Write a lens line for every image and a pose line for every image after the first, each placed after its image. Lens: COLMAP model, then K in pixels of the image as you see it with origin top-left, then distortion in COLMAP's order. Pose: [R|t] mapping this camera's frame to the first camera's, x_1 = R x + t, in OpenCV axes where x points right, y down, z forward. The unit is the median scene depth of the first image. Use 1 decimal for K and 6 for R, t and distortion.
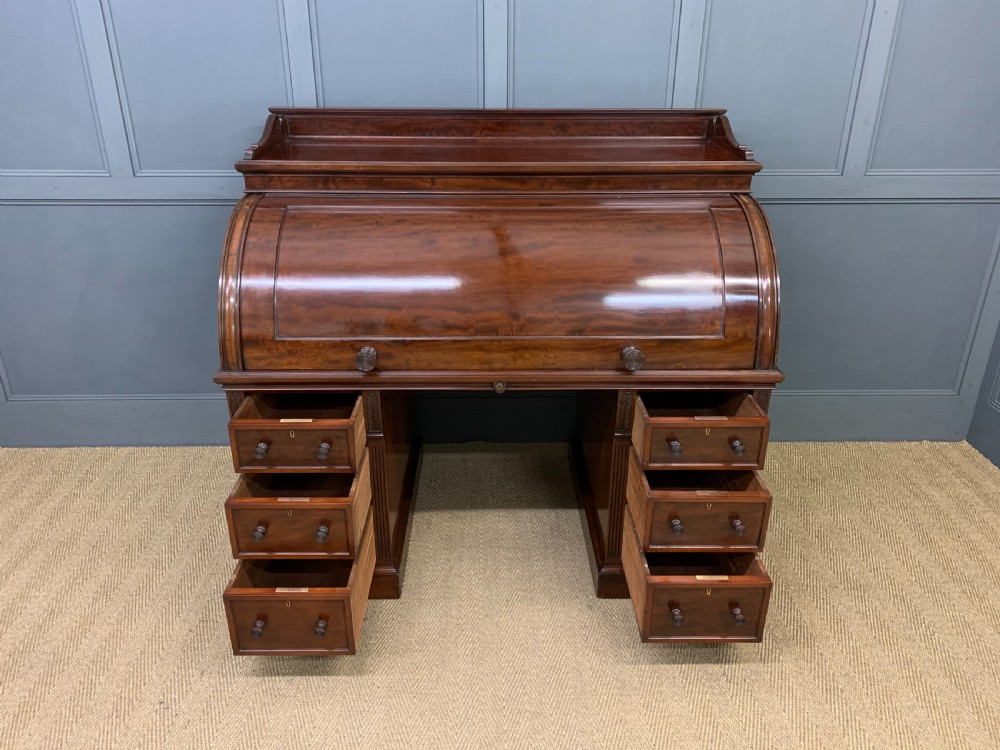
lens RADIAL K [[768.1, 0, 494.1], [0, 768.1, 366.3], [0, 0, 1]] dist [0.033542, -0.019668]
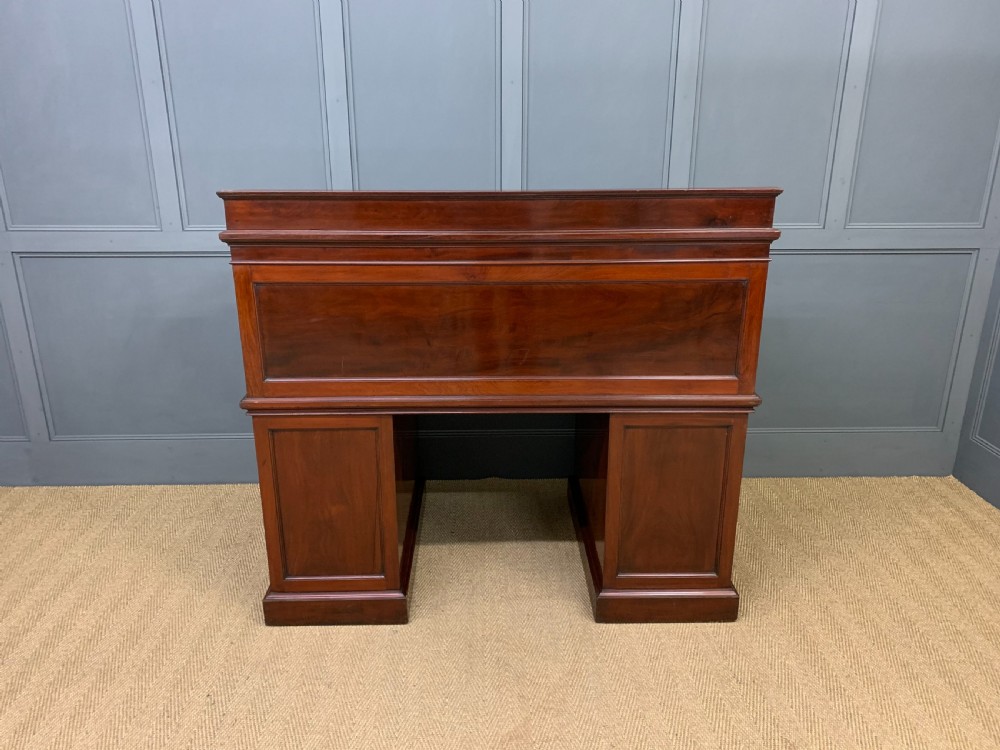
lens RADIAL K [[768.1, 0, 495.8], [0, 768.1, 367.3], [0, 0, 1]] dist [0.033542, -0.019668]
pose [[0.999951, -0.004137, 0.009012, -0.032996], [0.004990, 0.995287, -0.096842, 0.060566], [-0.008569, 0.096882, 0.995259, -0.084328]]
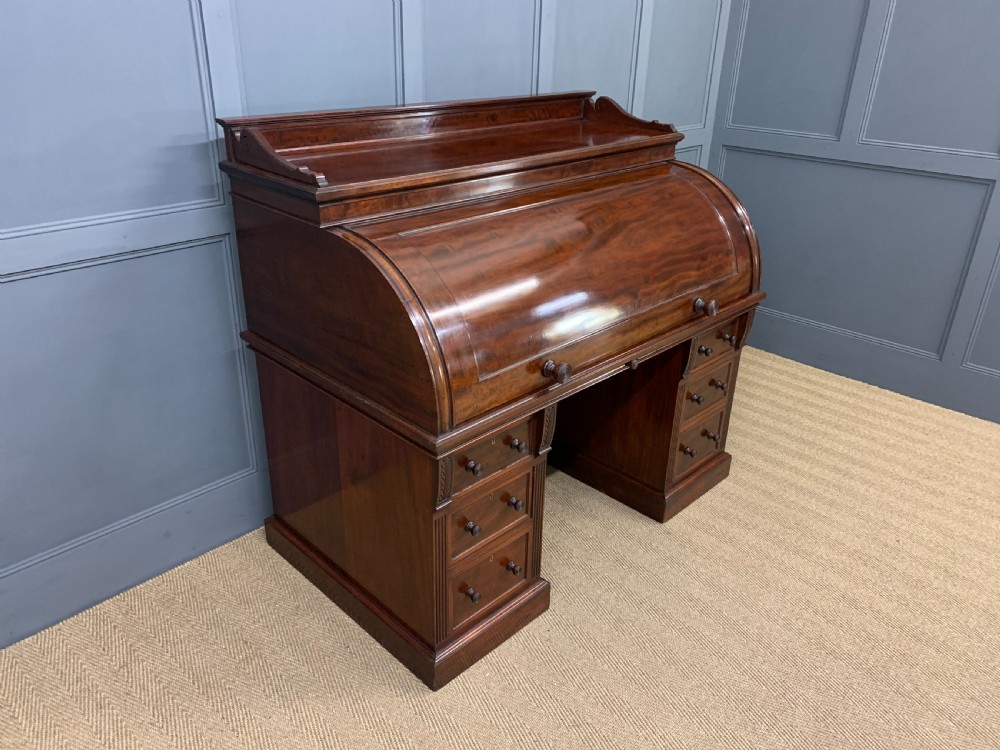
lens RADIAL K [[768.1, 0, 499.2], [0, 768.1, 369.7], [0, 0, 1]] dist [0.033542, -0.019668]
pose [[0.709432, -0.286082, 0.644098, -0.654713], [0.263835, 0.955258, 0.133690, -0.125405], [-0.653526, 0.075092, 0.753170, 0.253476]]
